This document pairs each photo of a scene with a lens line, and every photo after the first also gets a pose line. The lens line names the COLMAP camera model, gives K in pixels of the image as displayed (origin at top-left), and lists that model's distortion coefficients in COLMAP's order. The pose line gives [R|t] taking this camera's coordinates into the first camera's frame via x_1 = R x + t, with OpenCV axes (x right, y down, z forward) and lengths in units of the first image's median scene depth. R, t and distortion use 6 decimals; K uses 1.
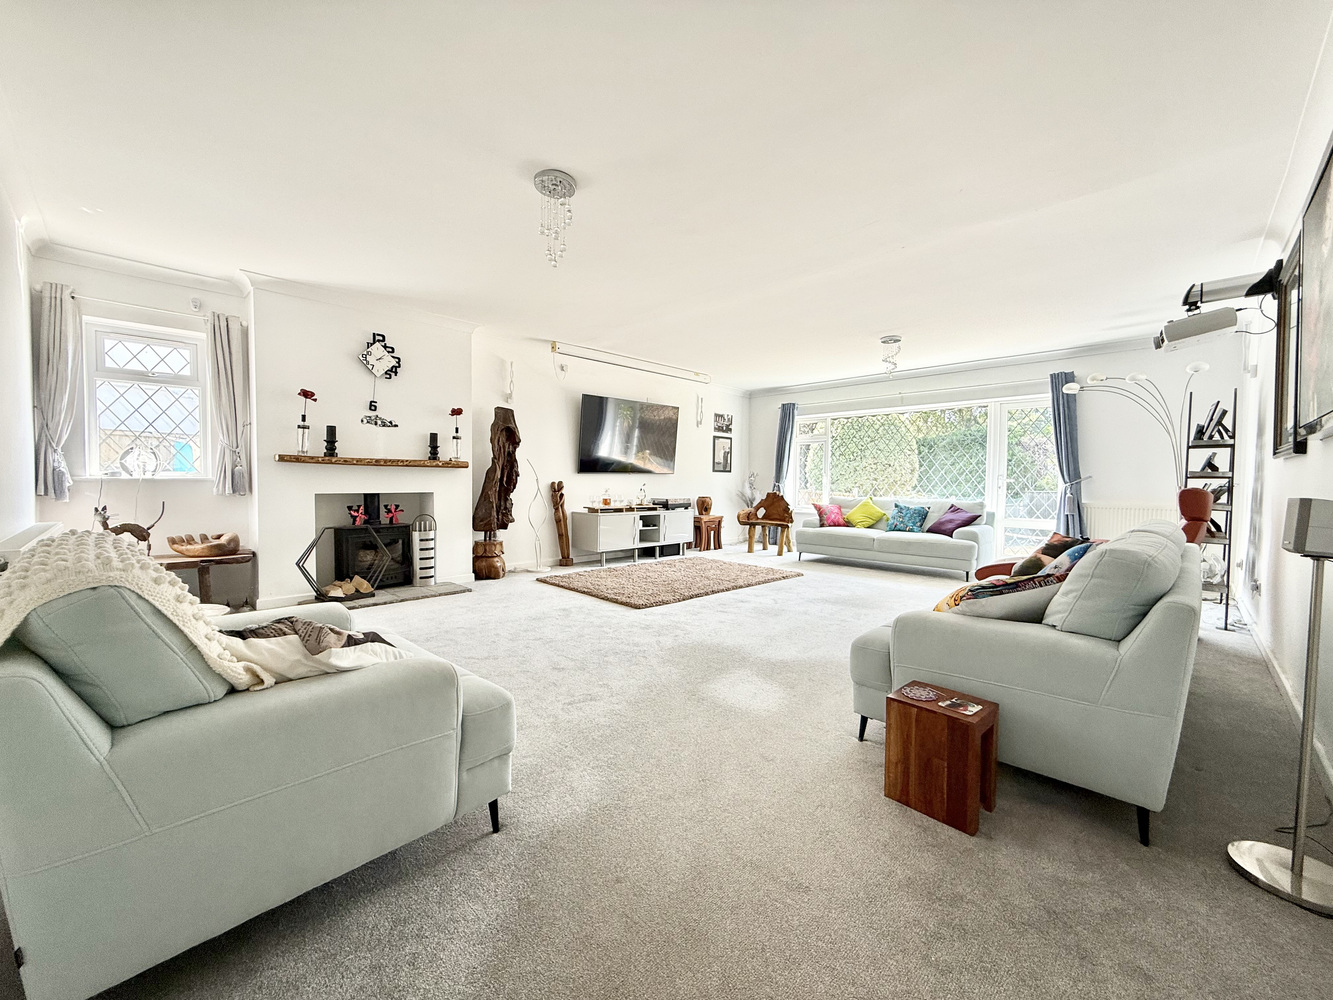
lens RADIAL K [[534.1, 0, 666.5], [0, 534.1, 500.0], [0, 0, 1]] dist [0.002027, 0.000082]
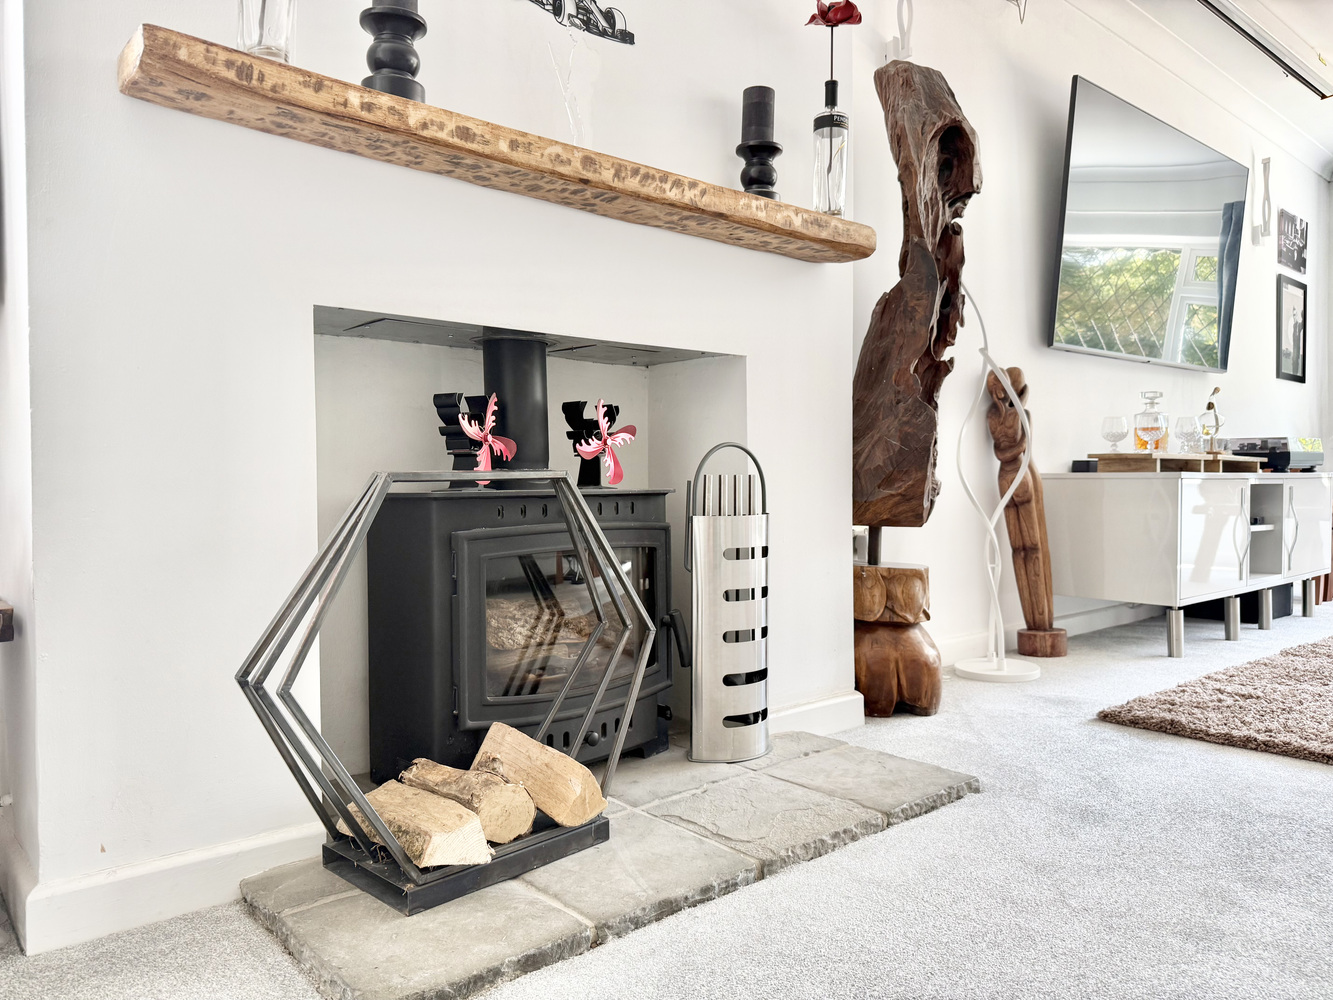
lens RADIAL K [[940.5, 0, 666.5], [0, 940.5, 500.0], [0, 0, 1]] dist [0.024721, -0.000697]
pose [[0.994639, -0.017166, -0.101969, -0.429683], [0.015312, 0.999703, -0.018935, 0.057658], [0.102264, 0.017272, 0.994607, 0.583690]]
